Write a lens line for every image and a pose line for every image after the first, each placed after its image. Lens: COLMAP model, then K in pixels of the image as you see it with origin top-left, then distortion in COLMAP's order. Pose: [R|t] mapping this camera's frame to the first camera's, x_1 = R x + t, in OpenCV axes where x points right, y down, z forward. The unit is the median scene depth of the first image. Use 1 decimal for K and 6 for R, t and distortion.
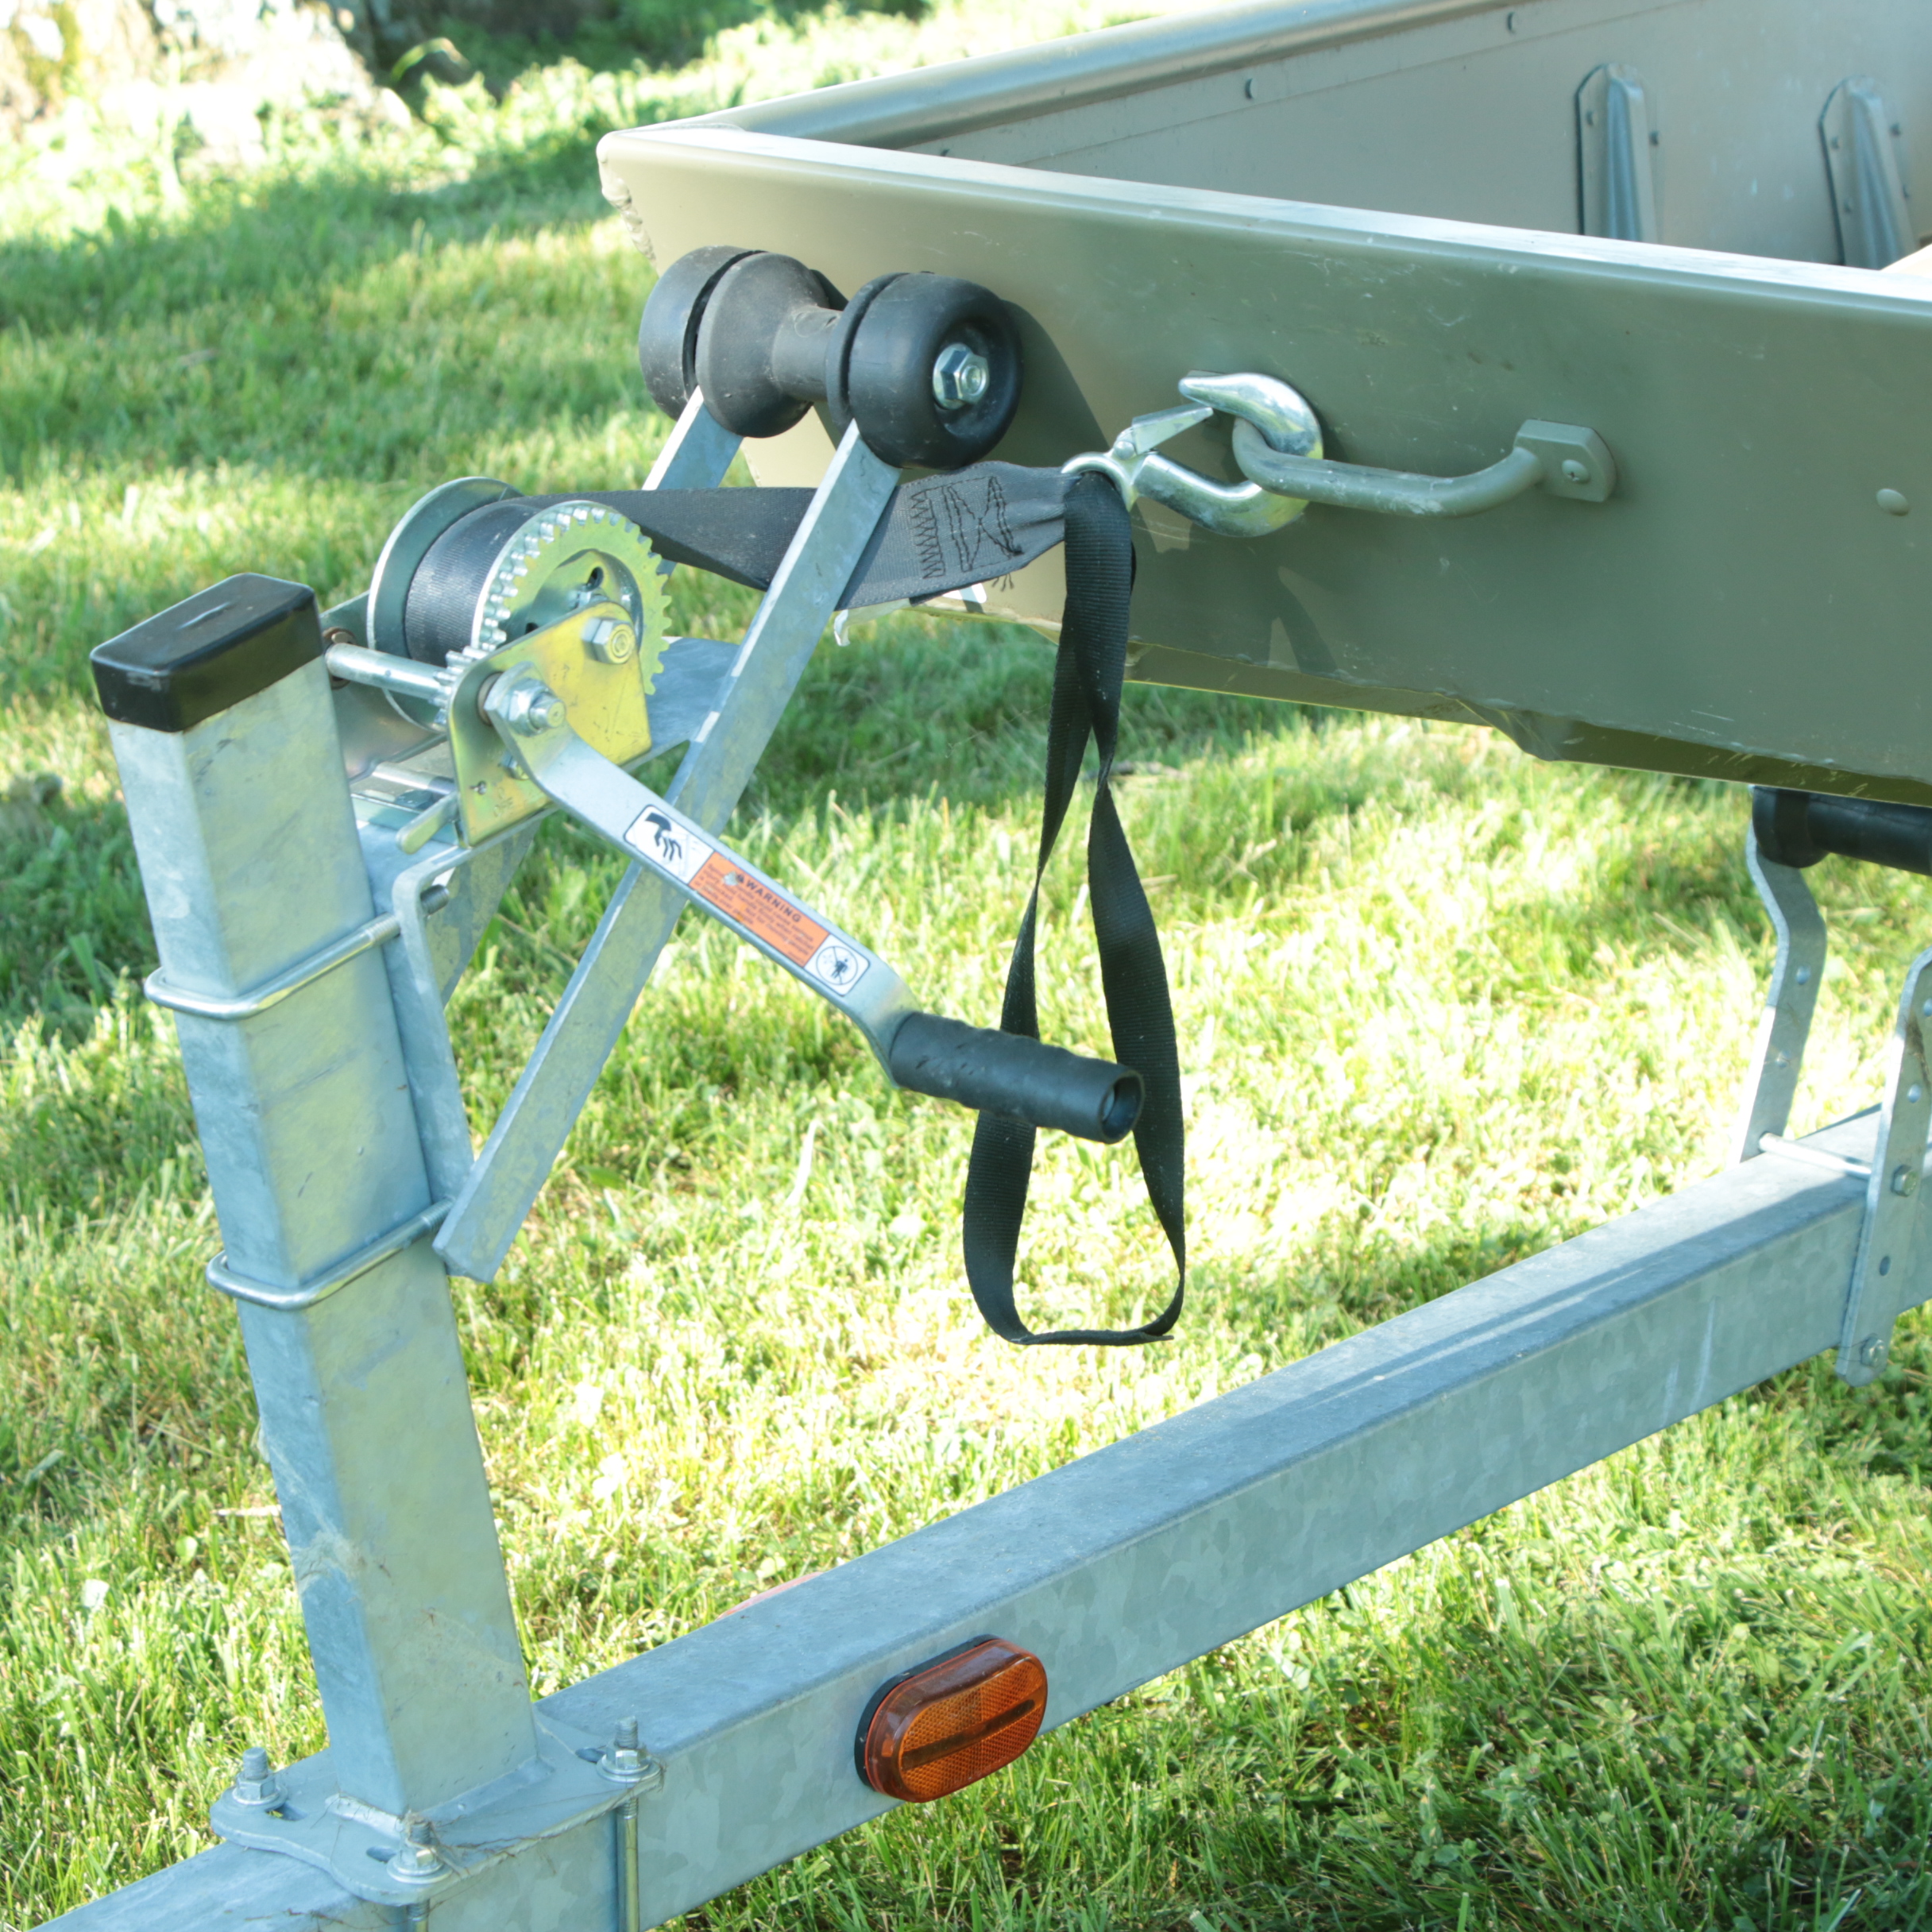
lens RADIAL K [[6068.5, 0, 964.3], [0, 6068.5, 998.3], [0, 0, 1]] dist [0.207928, 0.943163]
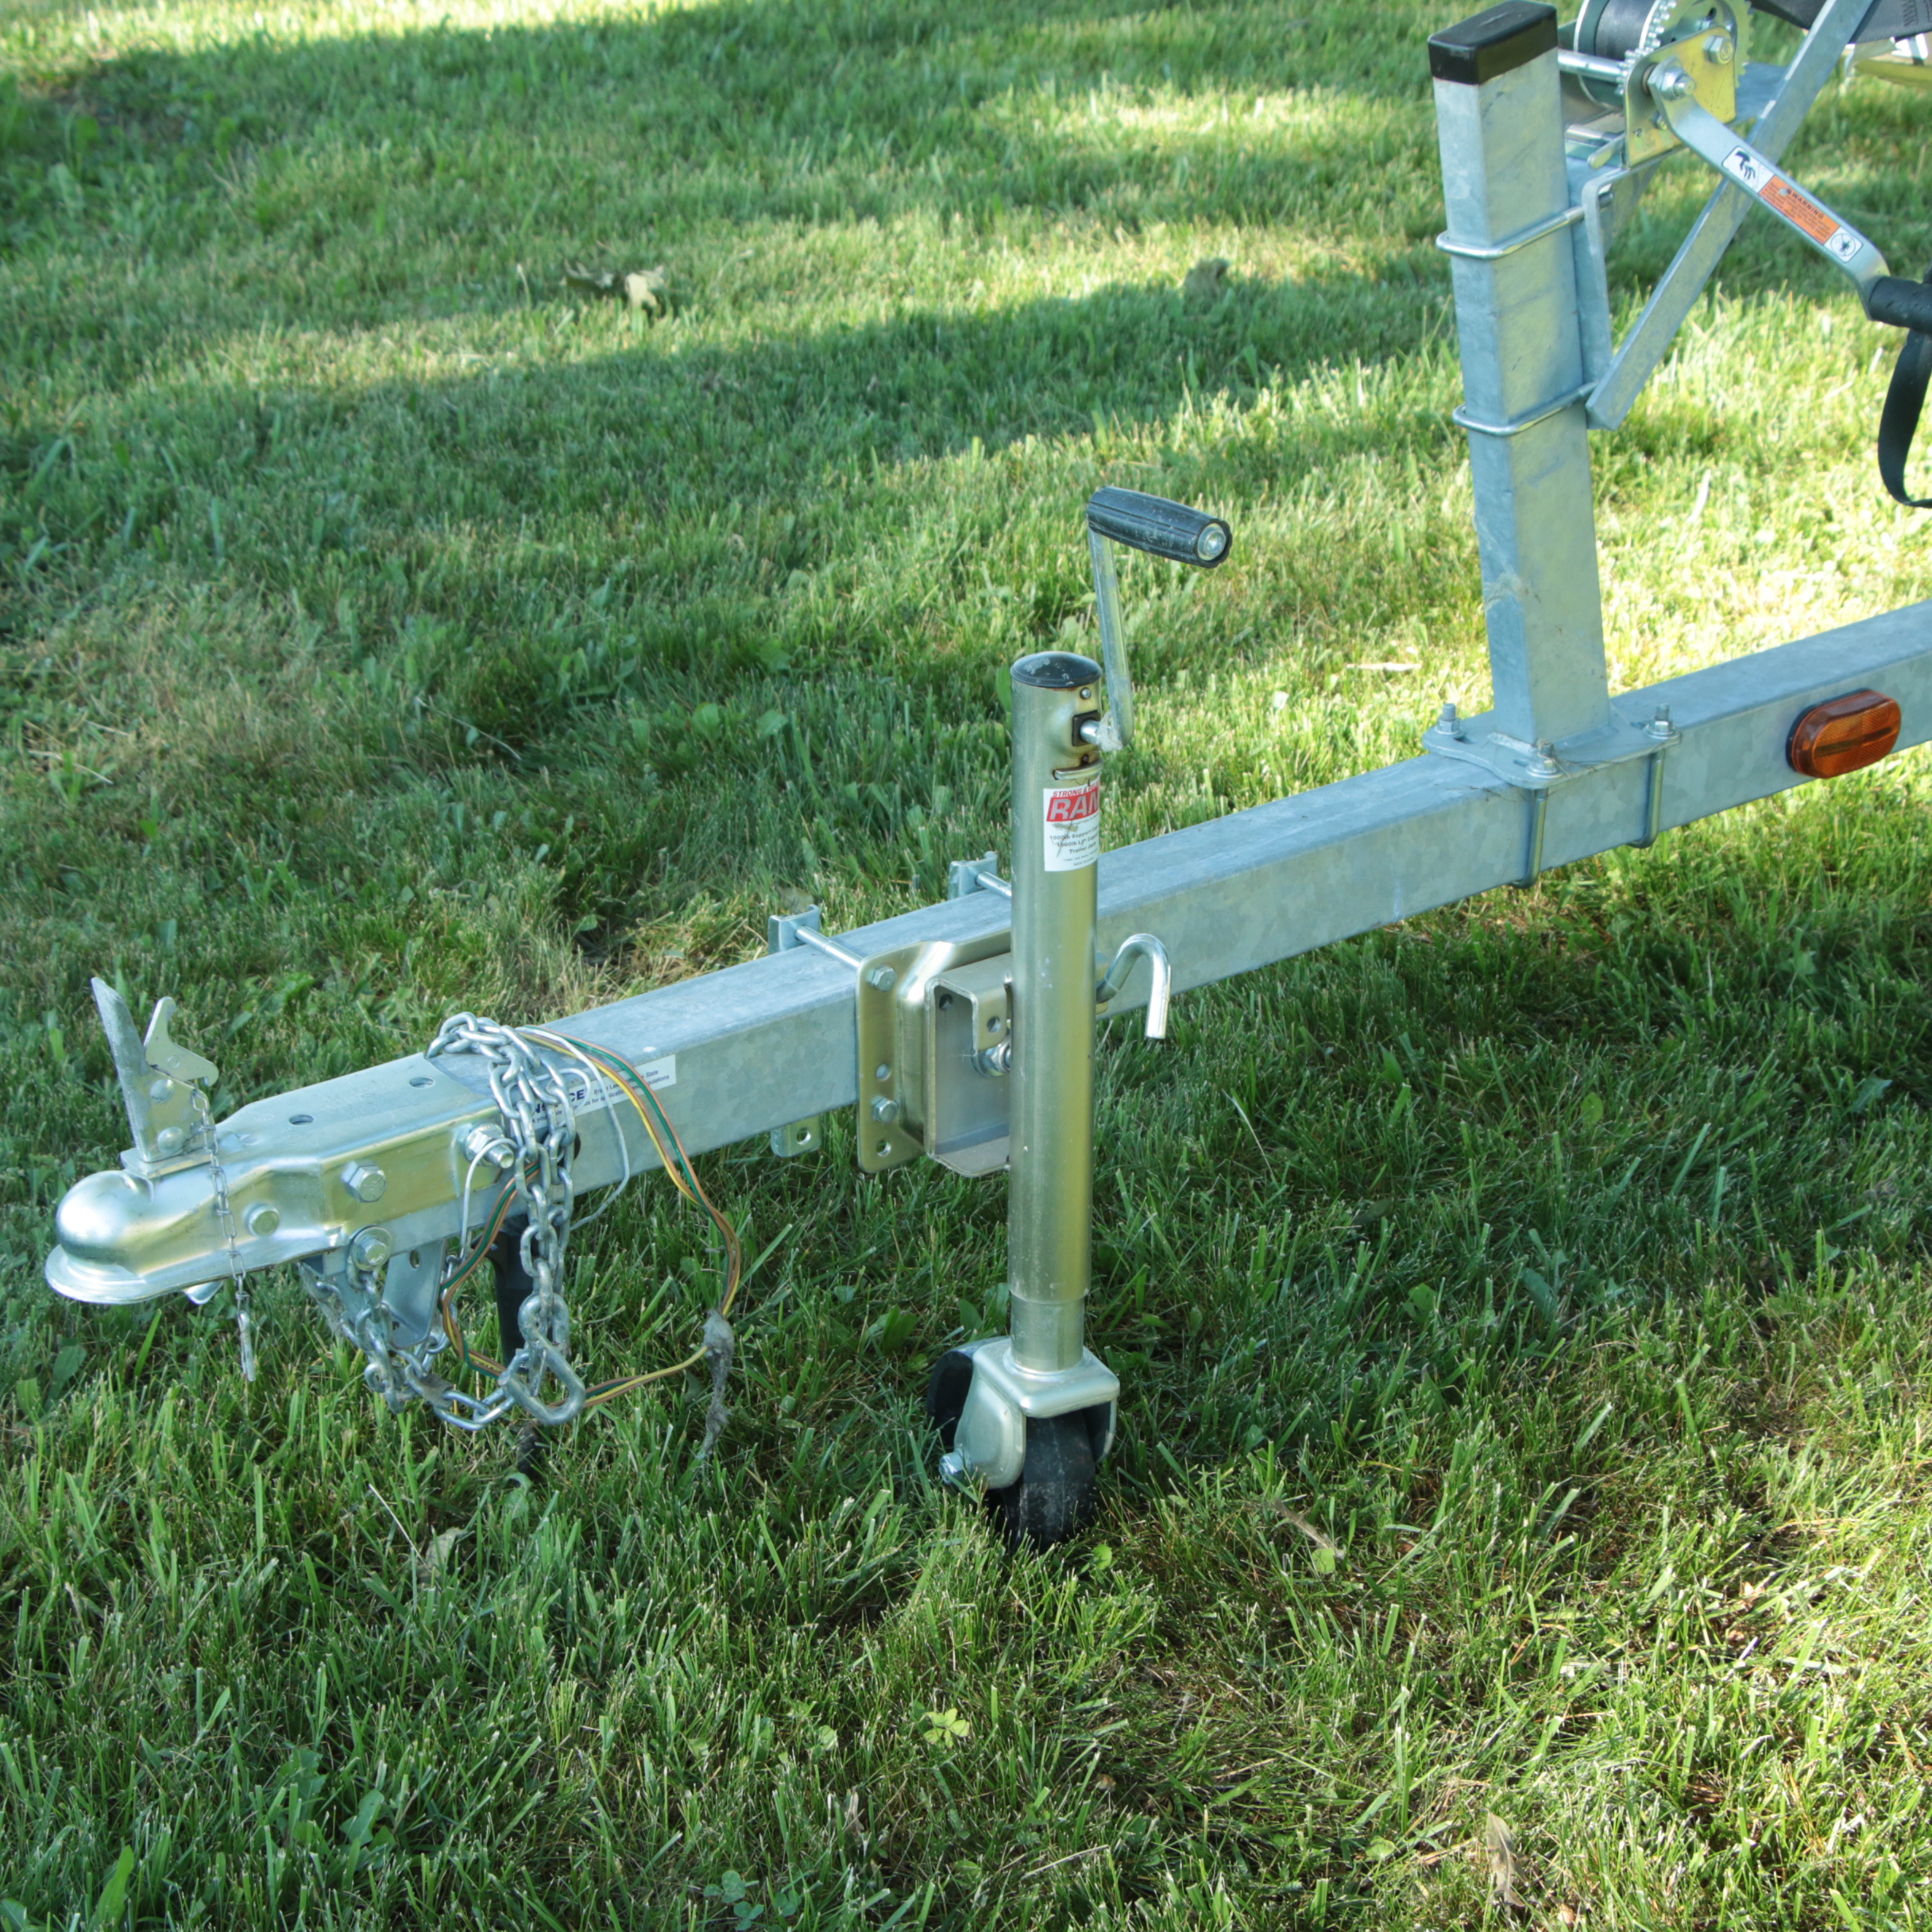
lens RADIAL K [[4004.2, 0, 966.0], [0, 4004.2, 966.0], [0, 0, 1]] dist [0.032632, 0.510888]
pose [[0.983047, 0.074887, -0.167361, -0.039270], [-0.056698, 0.992209, 0.110936, 0.056253], [0.174365, -0.099567, 0.979634, -0.115615]]
